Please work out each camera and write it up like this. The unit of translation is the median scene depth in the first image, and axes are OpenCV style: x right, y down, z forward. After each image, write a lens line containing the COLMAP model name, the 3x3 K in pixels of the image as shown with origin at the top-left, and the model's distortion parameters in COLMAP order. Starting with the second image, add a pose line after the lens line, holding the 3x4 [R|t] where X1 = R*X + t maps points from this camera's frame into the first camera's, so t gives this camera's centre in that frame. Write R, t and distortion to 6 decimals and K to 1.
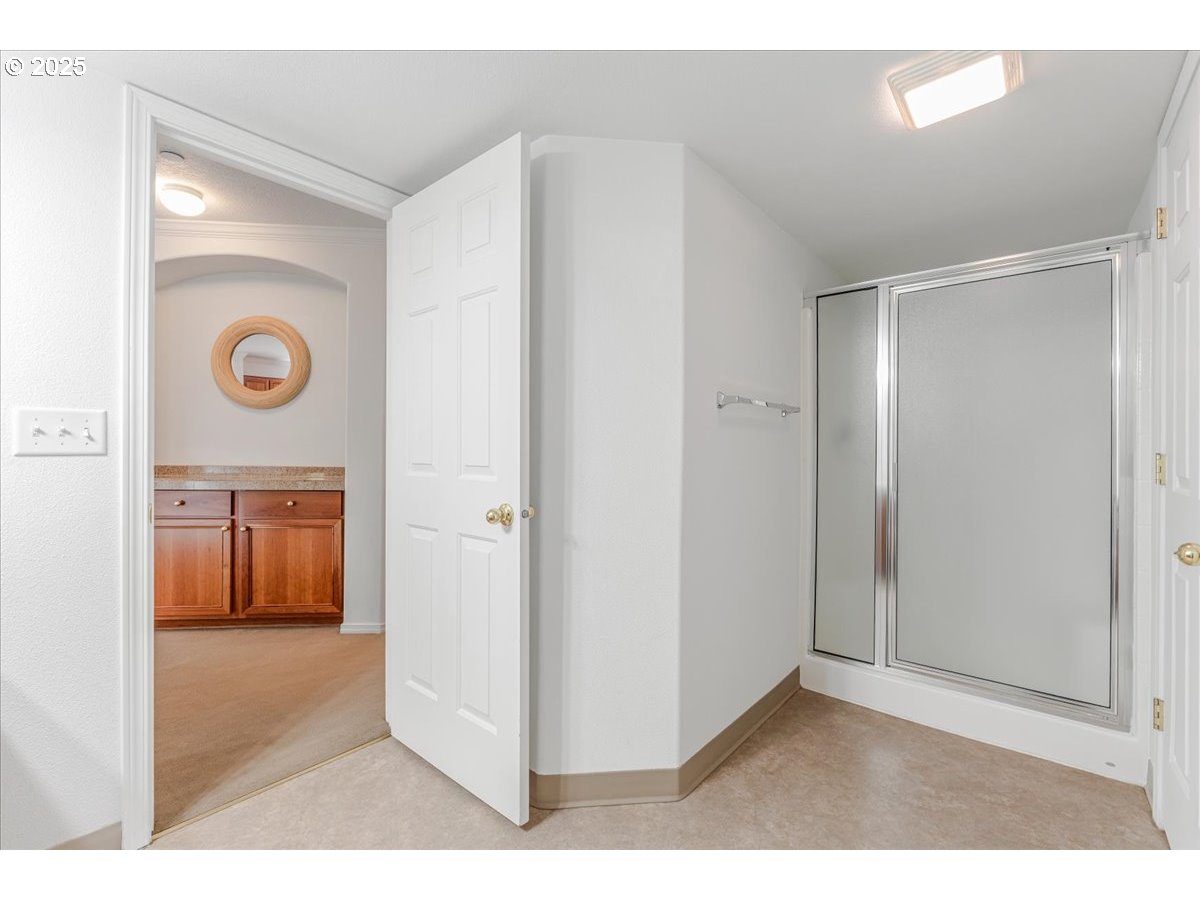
lens RADIAL K [[521.6, 0, 605.3], [0, 521.6, 447.0], [0, 0, 1]] dist [-0.001848, 0.000262]
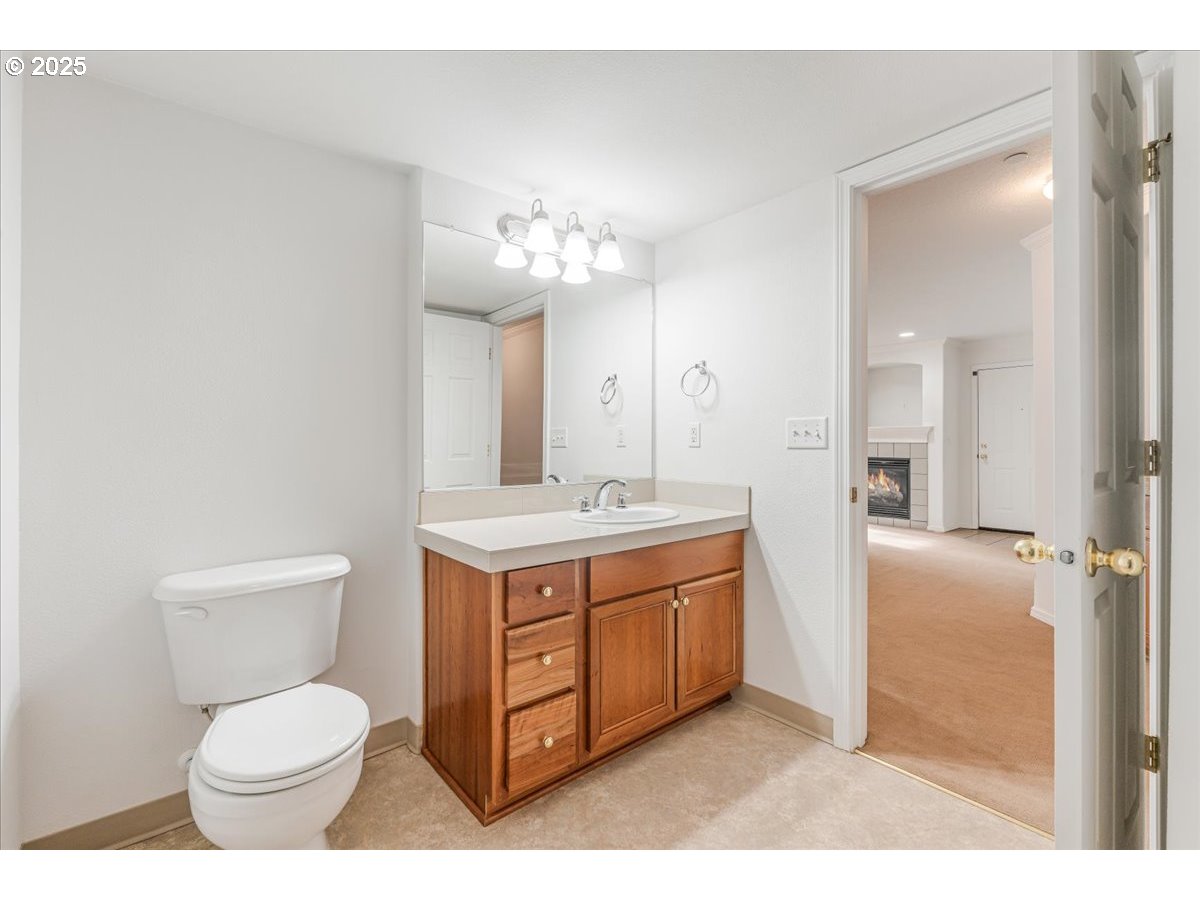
lens RADIAL K [[521.6, 0, 605.3], [0, 521.6, 447.0], [0, 0, 1]] dist [-0.001848, 0.000262]
pose [[-0.157801, -0.006564, -0.987449, 0.514468], [-0.004261, 0.999973, -0.005967, 0.021369], [0.987462, 0.003266, -0.157825, 0.632102]]
